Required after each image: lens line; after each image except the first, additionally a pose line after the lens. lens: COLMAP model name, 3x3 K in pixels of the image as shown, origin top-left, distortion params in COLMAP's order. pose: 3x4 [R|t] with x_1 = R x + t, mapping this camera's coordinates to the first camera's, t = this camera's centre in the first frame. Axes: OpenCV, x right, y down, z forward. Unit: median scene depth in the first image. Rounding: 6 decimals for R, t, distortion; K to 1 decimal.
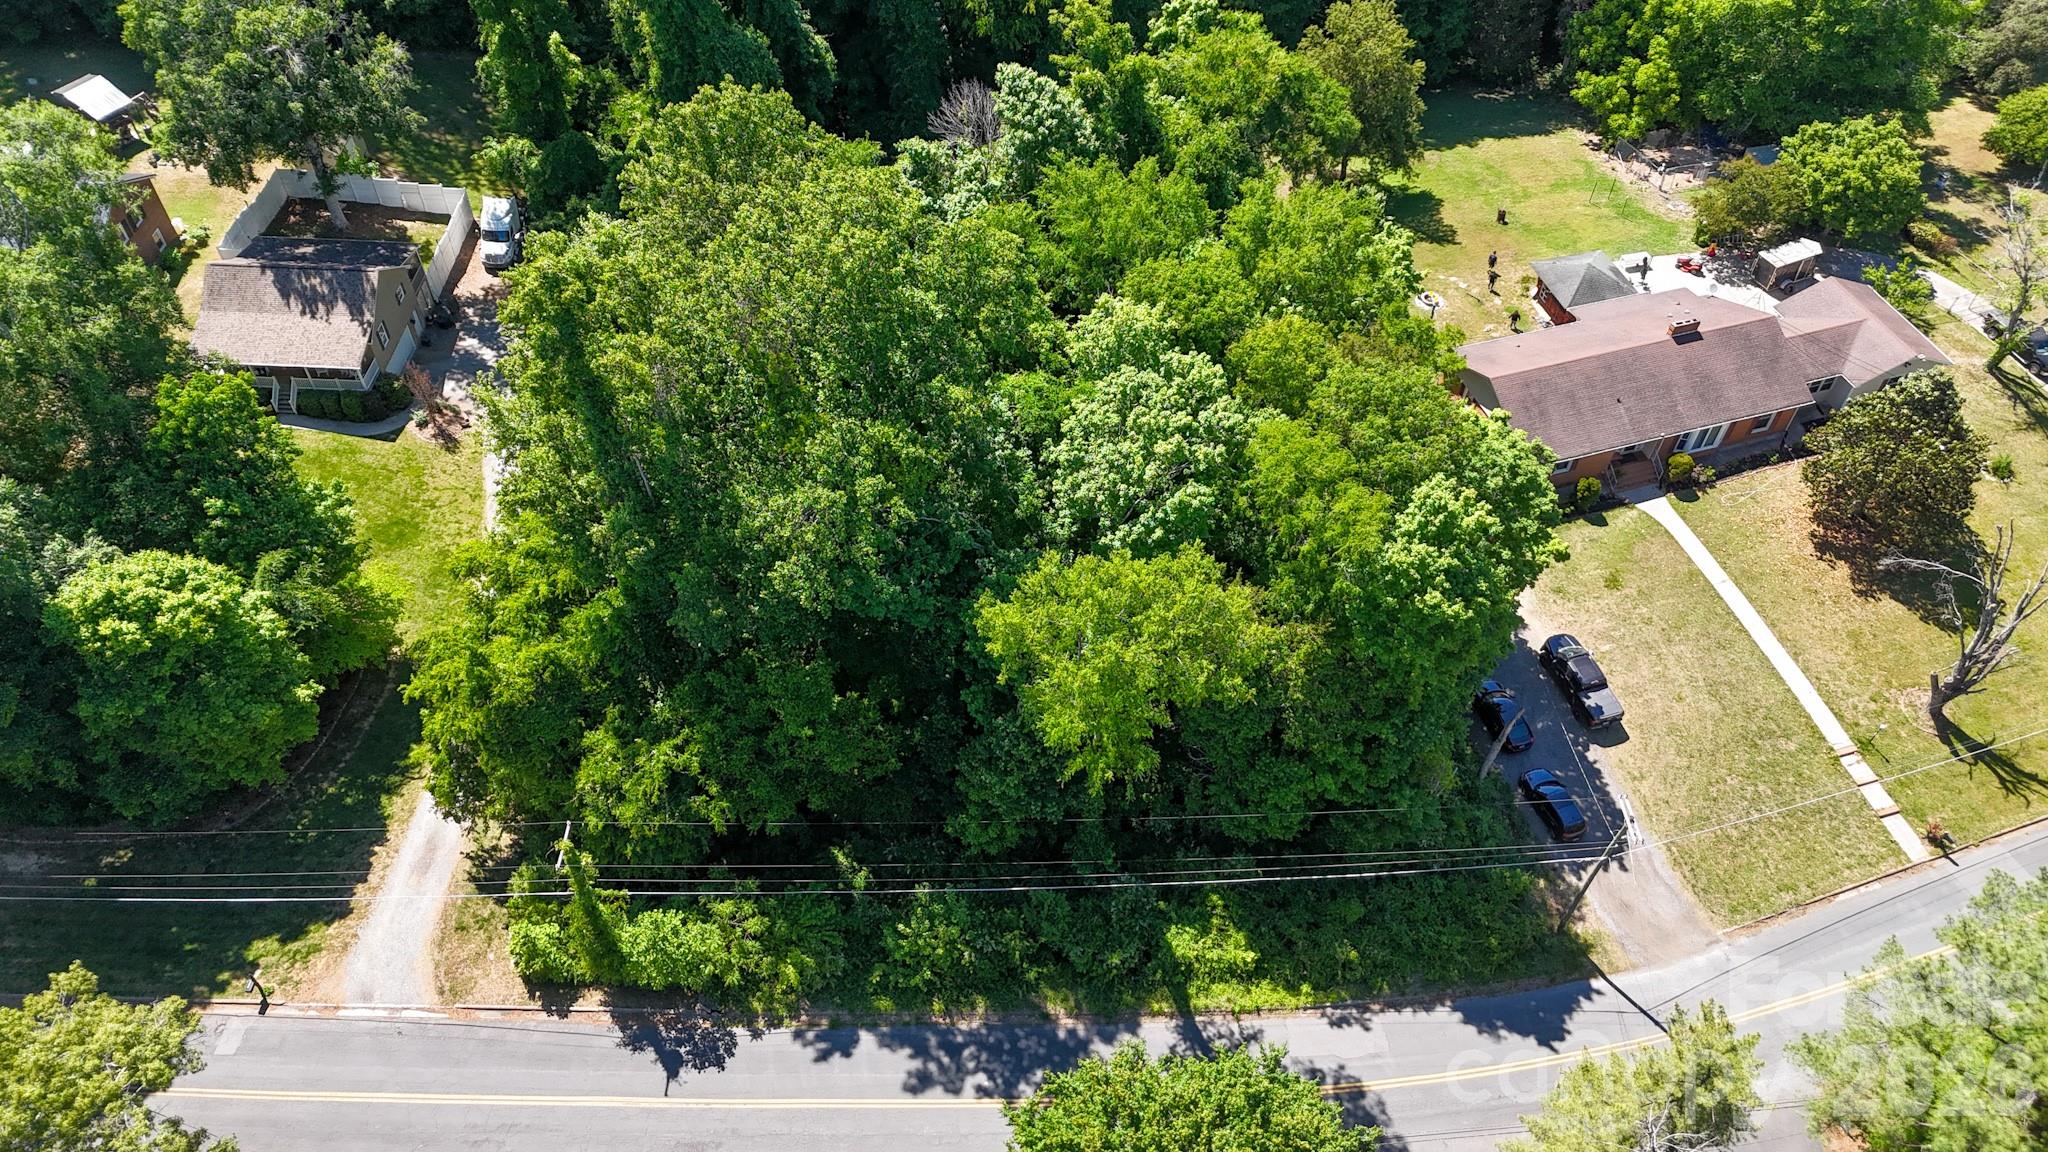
lens RADIAL K [[1487.3, 0, 1015.7], [0, 1487.3, 569.1], [0, 0, 1]] dist [0.038068, -0.024140]
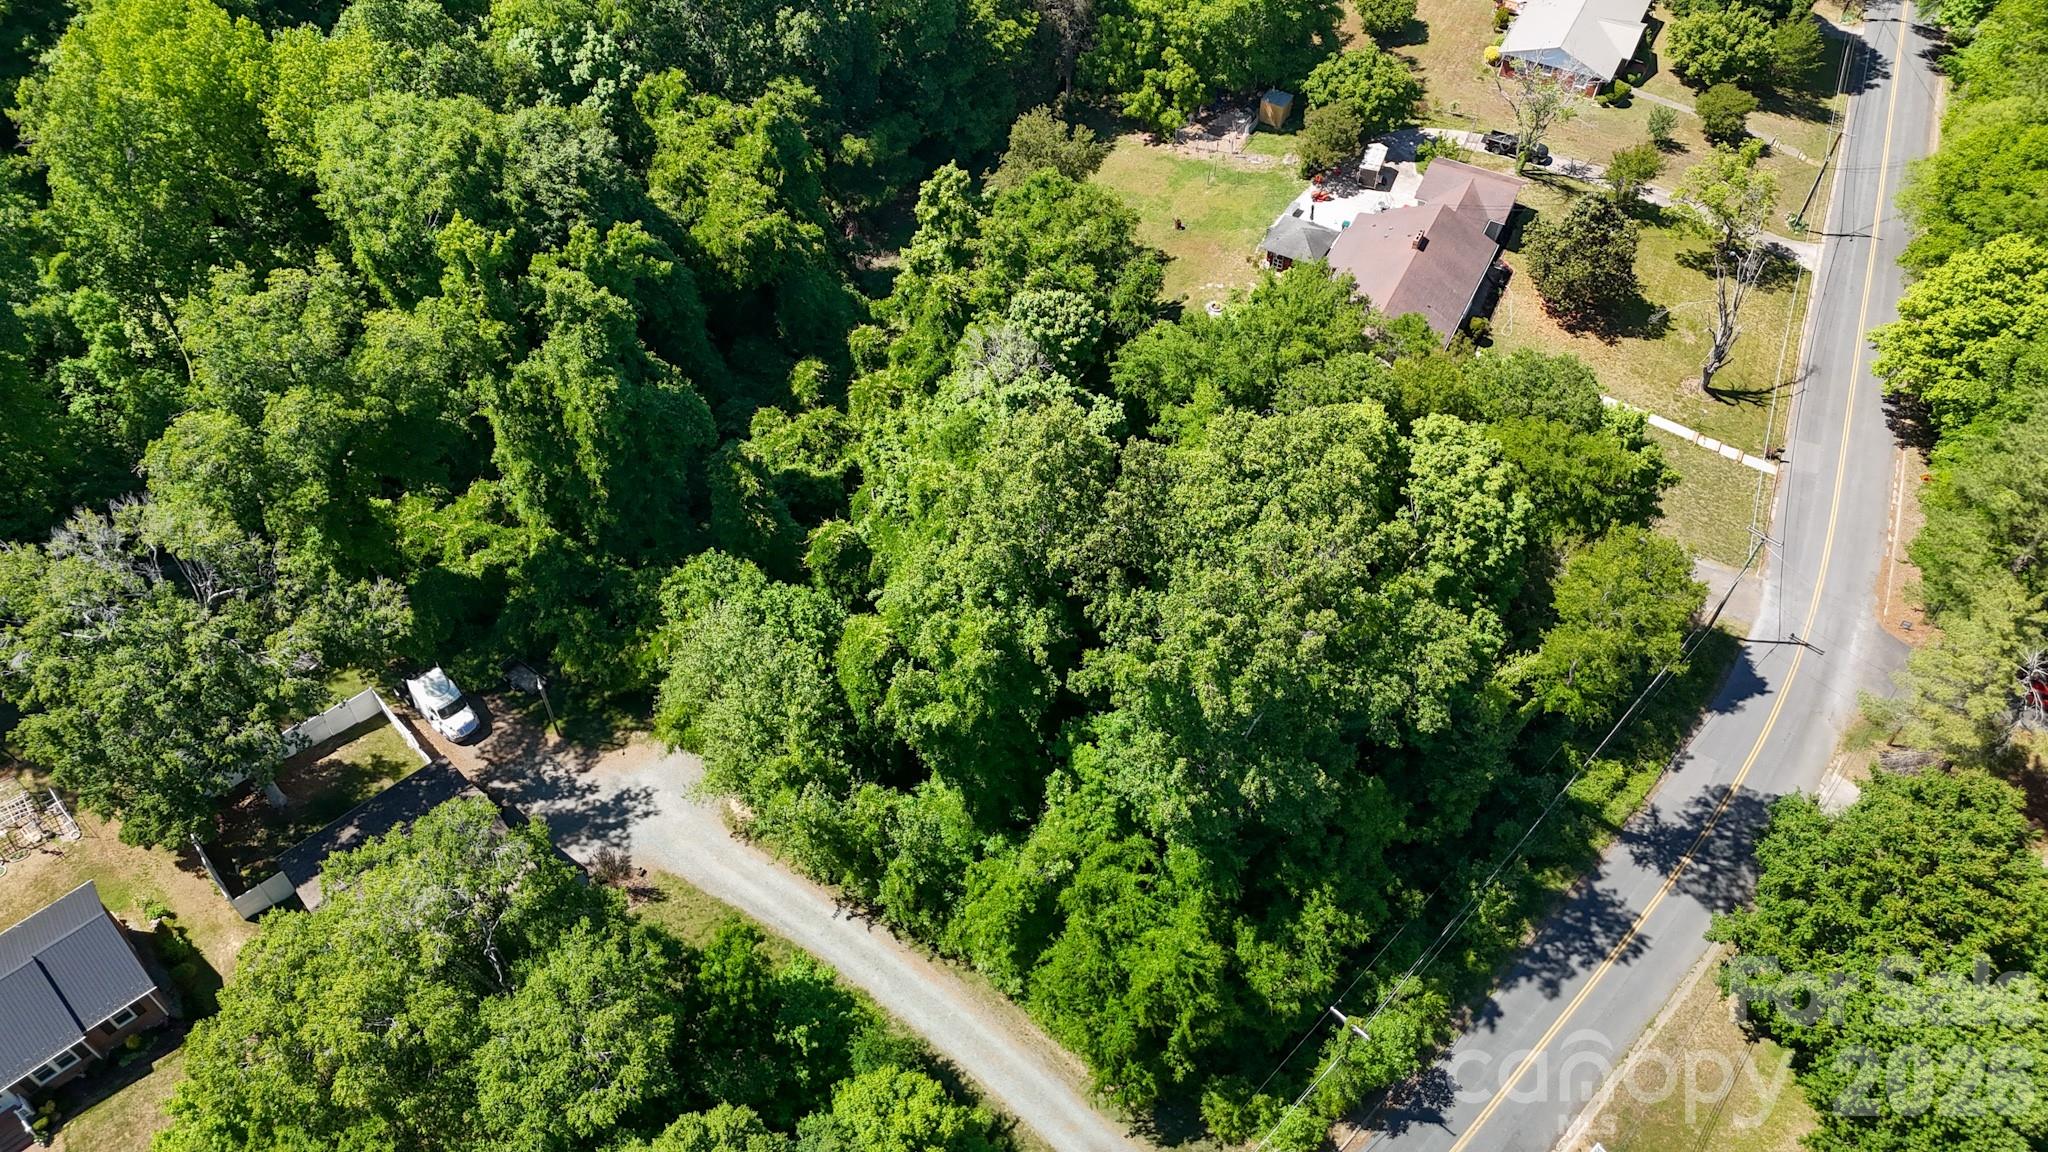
lens RADIAL K [[1487.3, 0, 1028.2], [0, 1487.3, 579.6], [0, 0, 1]] dist [0.038068, -0.024140]
pose [[0.704036, -0.539928, 0.461314, -0.719094], [0.530532, 0.831697, 0.163756, -0.375546], [-0.472090, 0.129452, 0.871994, 0.019415]]
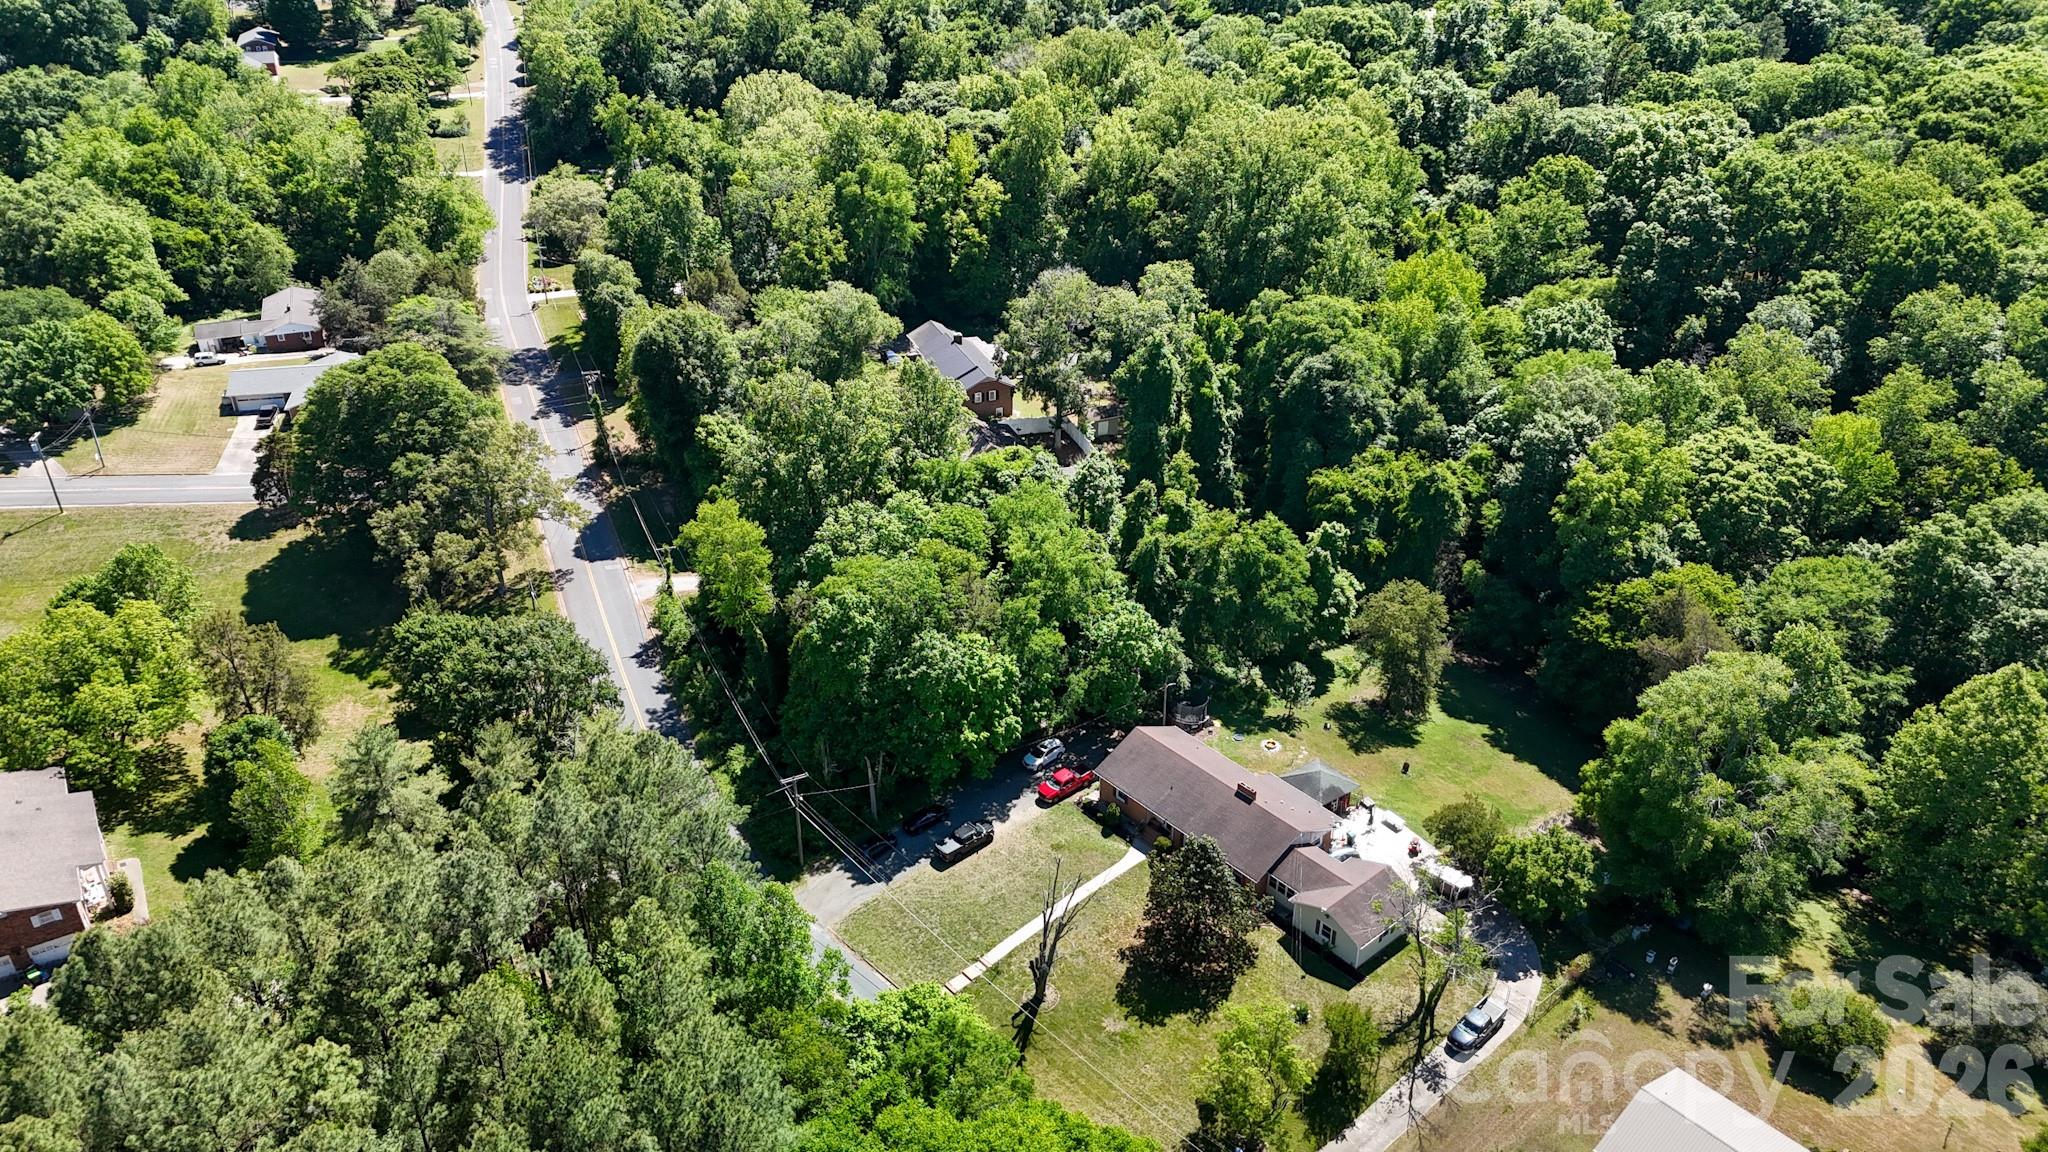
lens RADIAL K [[1487.3, 0, 1032.7], [0, 1487.3, 575.8], [0, 0, 1]] dist [0.038068, -0.024140]
pose [[0.408039, 0.460103, -0.788549, 1.658940], [-0.689352, 0.721566, 0.064312, -0.309733], [0.598580, 0.517346, 0.611600, -0.122934]]
